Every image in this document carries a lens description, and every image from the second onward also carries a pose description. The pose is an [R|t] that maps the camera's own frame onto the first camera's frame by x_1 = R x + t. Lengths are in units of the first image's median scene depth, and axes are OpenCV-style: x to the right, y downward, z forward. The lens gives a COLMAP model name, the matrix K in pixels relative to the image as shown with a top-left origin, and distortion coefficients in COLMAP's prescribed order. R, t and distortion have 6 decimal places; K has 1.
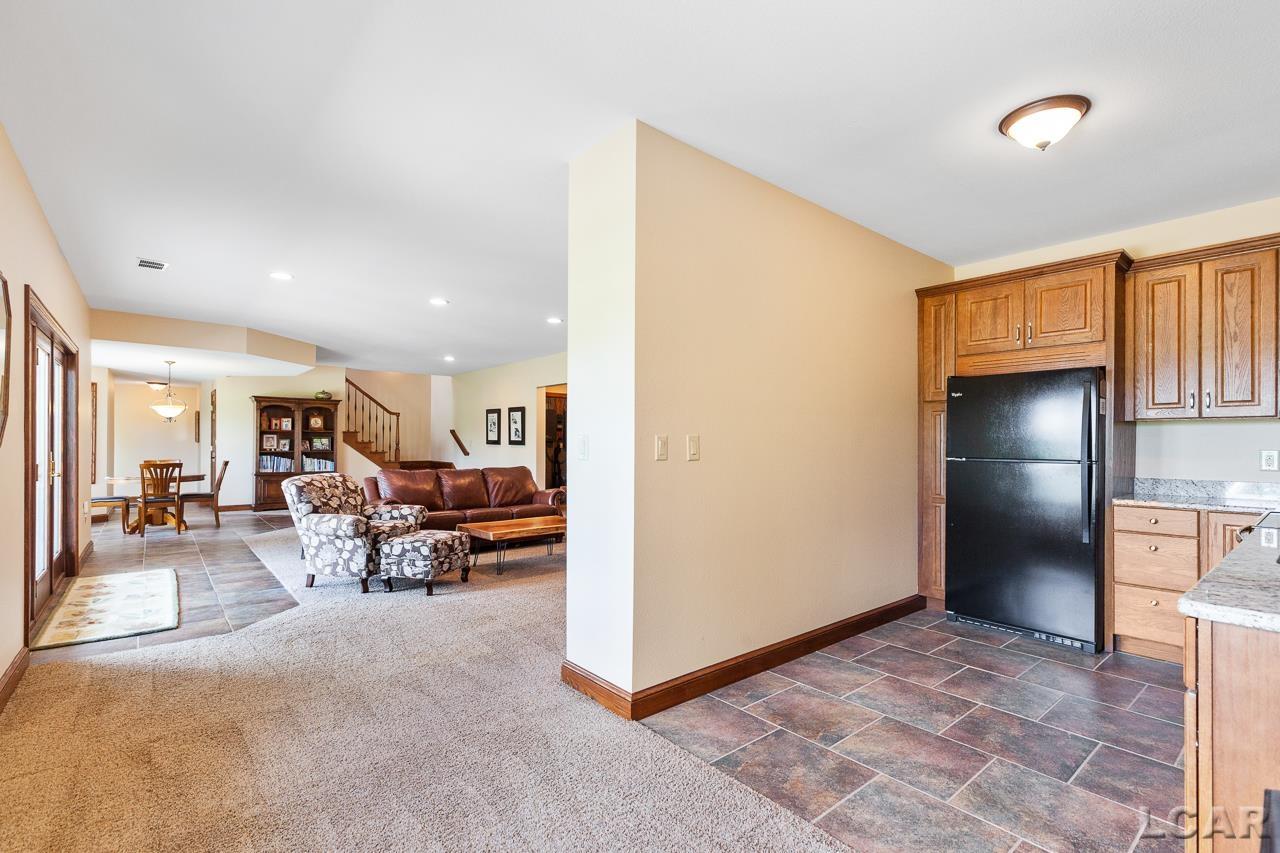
lens RADIAL K [[578.6, 0, 642.4], [0, 578.6, 432.8], [0, 0, 1]] dist [0.030429, 0.000037]
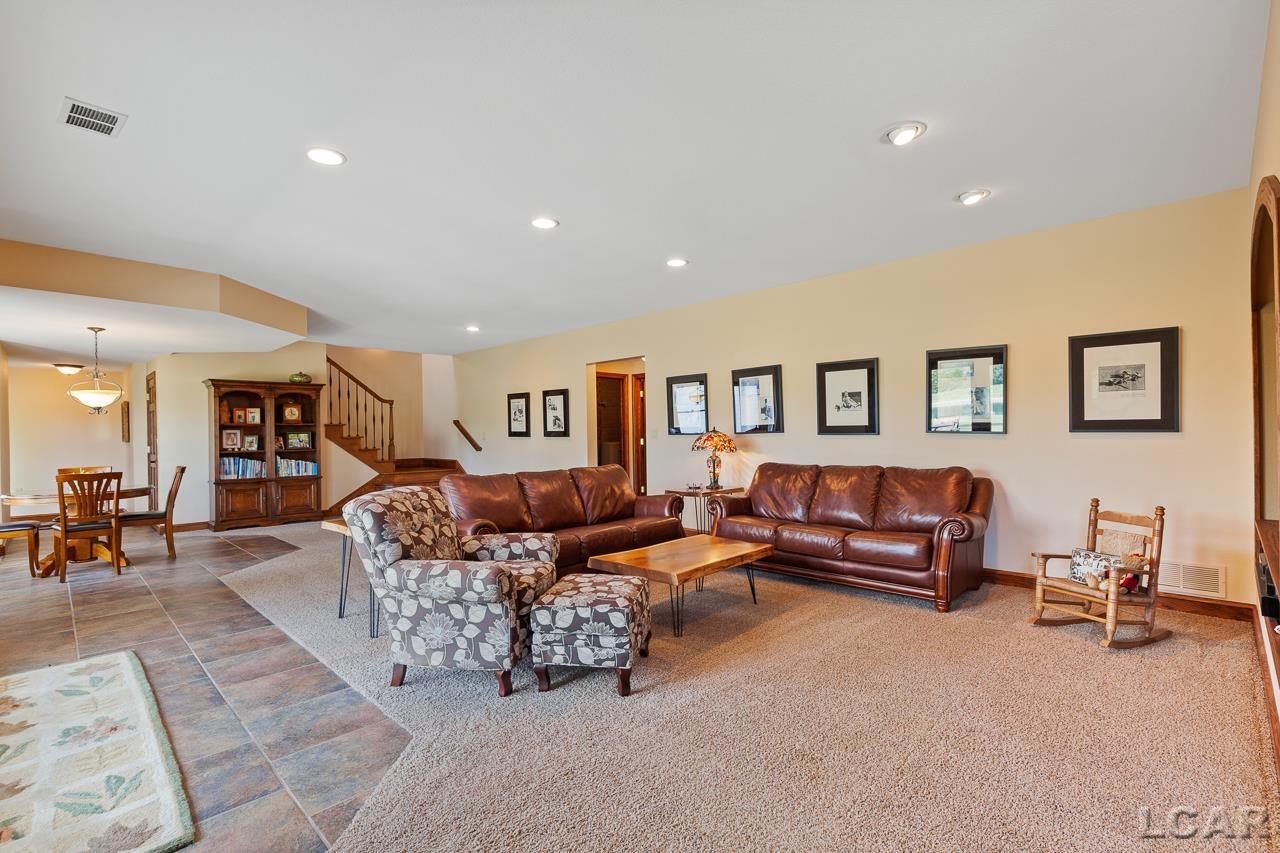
lens RADIAL K [[567.5, 0, 640.0], [0, 567.5, 426.5], [0, 0, 1]] dist [0.011366, 0.000311]
pose [[0.993784, -0.019001, 0.109695, -0.244193], [0.018325, 0.999806, 0.007166, 0.004034], [-0.109810, -0.005111, 0.993939, 0.259679]]
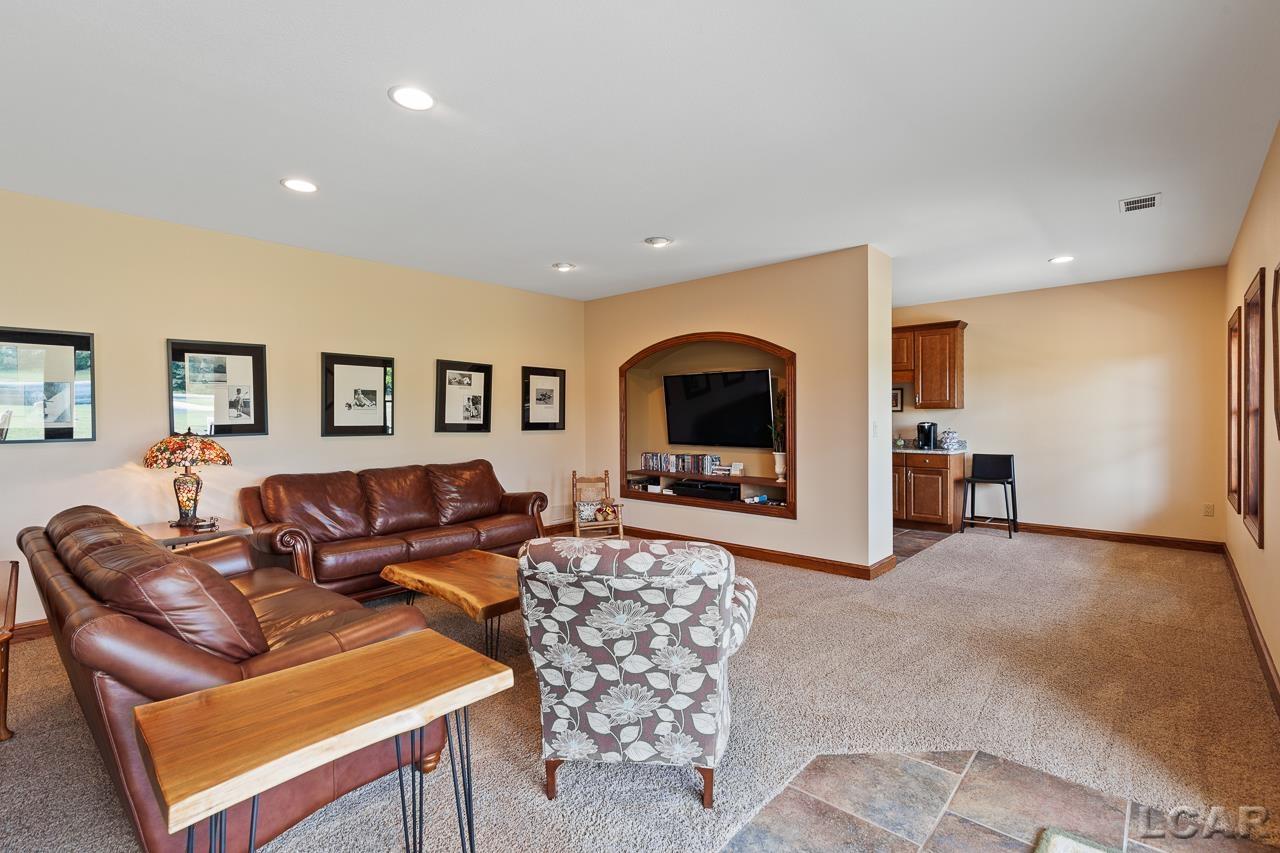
lens RADIAL K [[580.4, 0, 640.0], [0, 580.4, 426.5], [0, 0, 1]] dist [-0.026993, -0.000164]
pose [[-0.129545, -0.010380, 0.991519, -0.592616], [-0.000713, 0.999946, 0.010375, 0.006259], [-0.991573, 0.000637, -0.129545, 0.688972]]
